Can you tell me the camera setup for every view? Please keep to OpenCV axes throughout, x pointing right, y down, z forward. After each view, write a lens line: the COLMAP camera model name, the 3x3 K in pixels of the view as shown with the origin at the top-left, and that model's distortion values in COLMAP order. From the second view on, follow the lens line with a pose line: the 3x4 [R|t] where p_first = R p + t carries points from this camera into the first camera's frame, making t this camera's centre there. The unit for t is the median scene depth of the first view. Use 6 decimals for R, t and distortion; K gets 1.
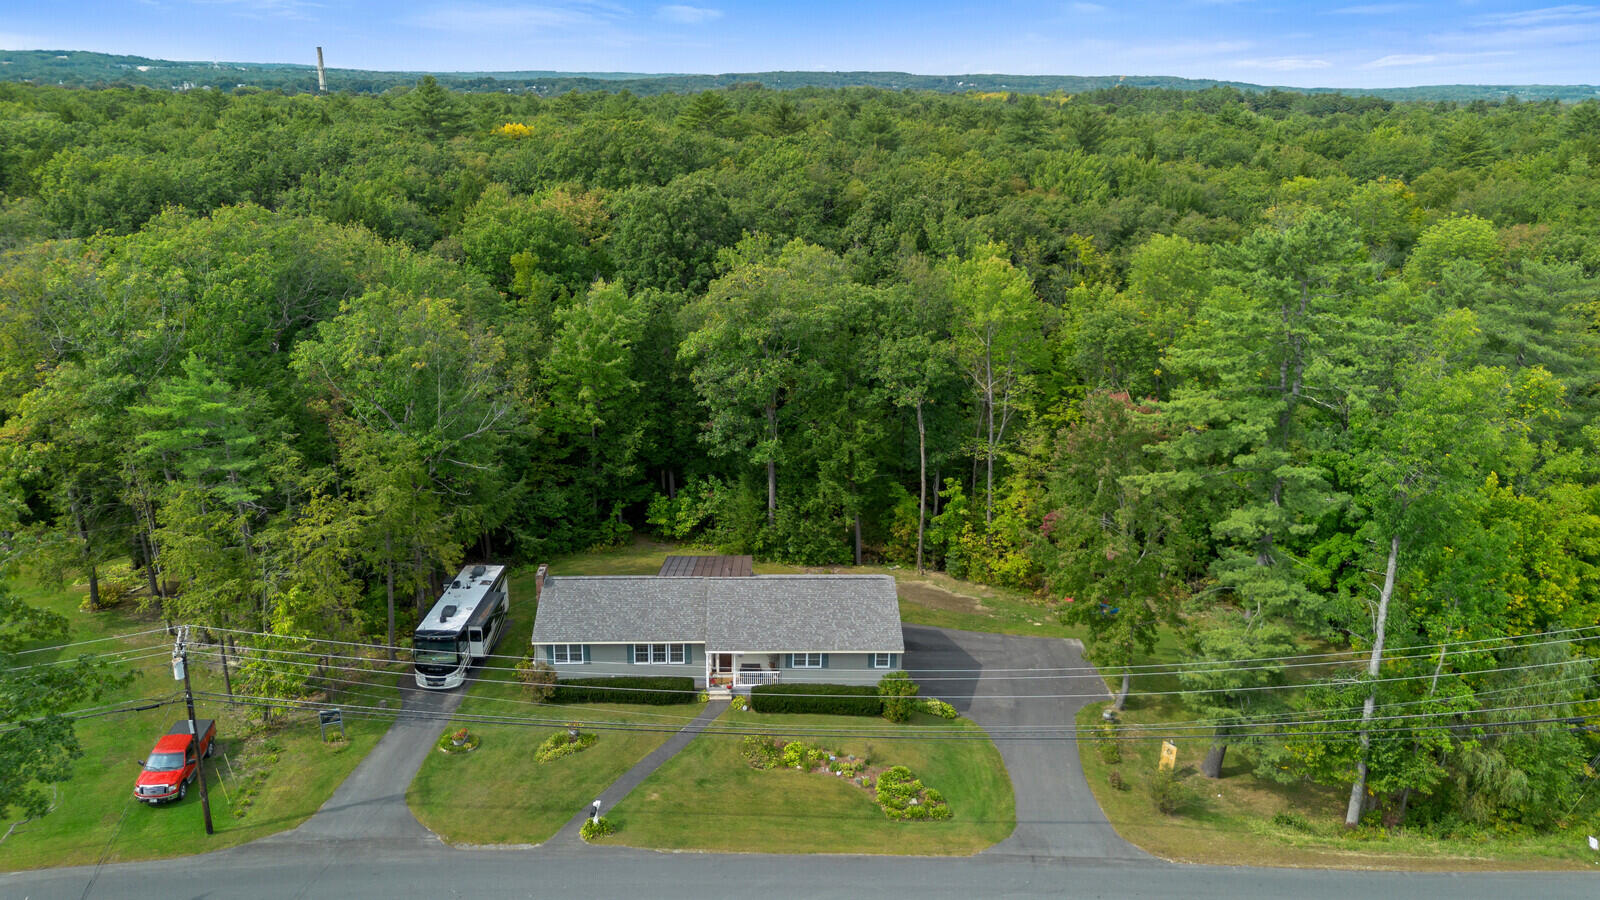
lens RADIAL K [[1137.0, 0, 800.0], [0, 1137.0, 450.0], [0, 0, 1]] dist [0.107124, -0.150687]
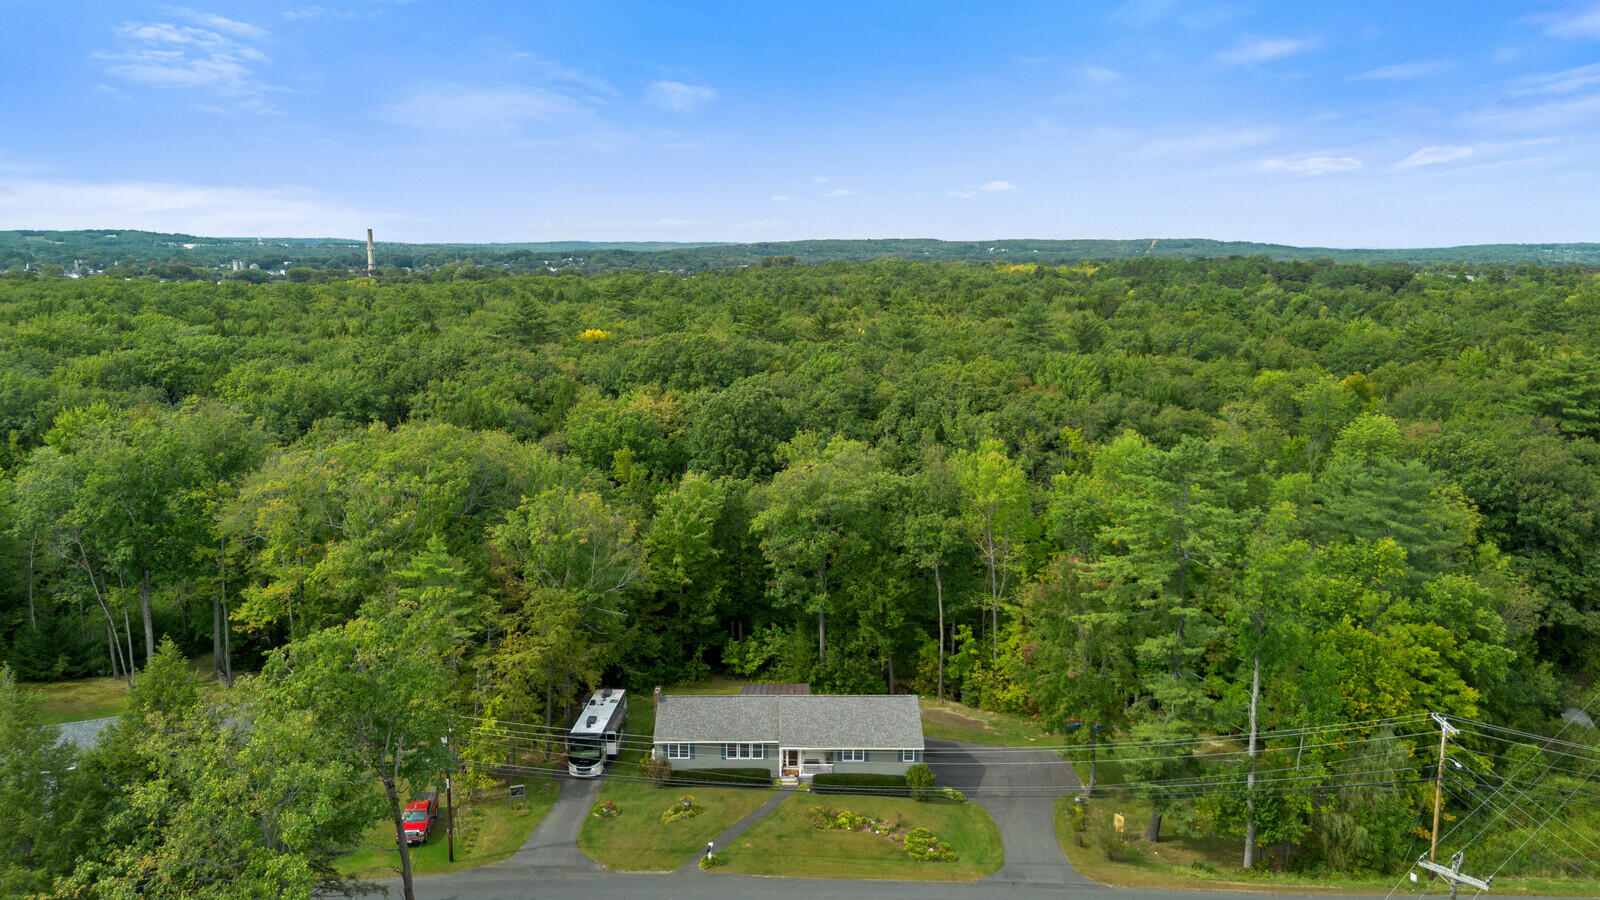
lens RADIAL K [[1137.0, 0, 800.0], [0, 1137.0, 450.0], [0, 0, 1]] dist [0.107124, -0.150687]
pose [[0.999515, -0.008002, -0.030103, -0.010289], [0.003573, 0.989512, -0.144403, 0.015956], [0.030943, 0.144226, 0.989061, -0.314693]]
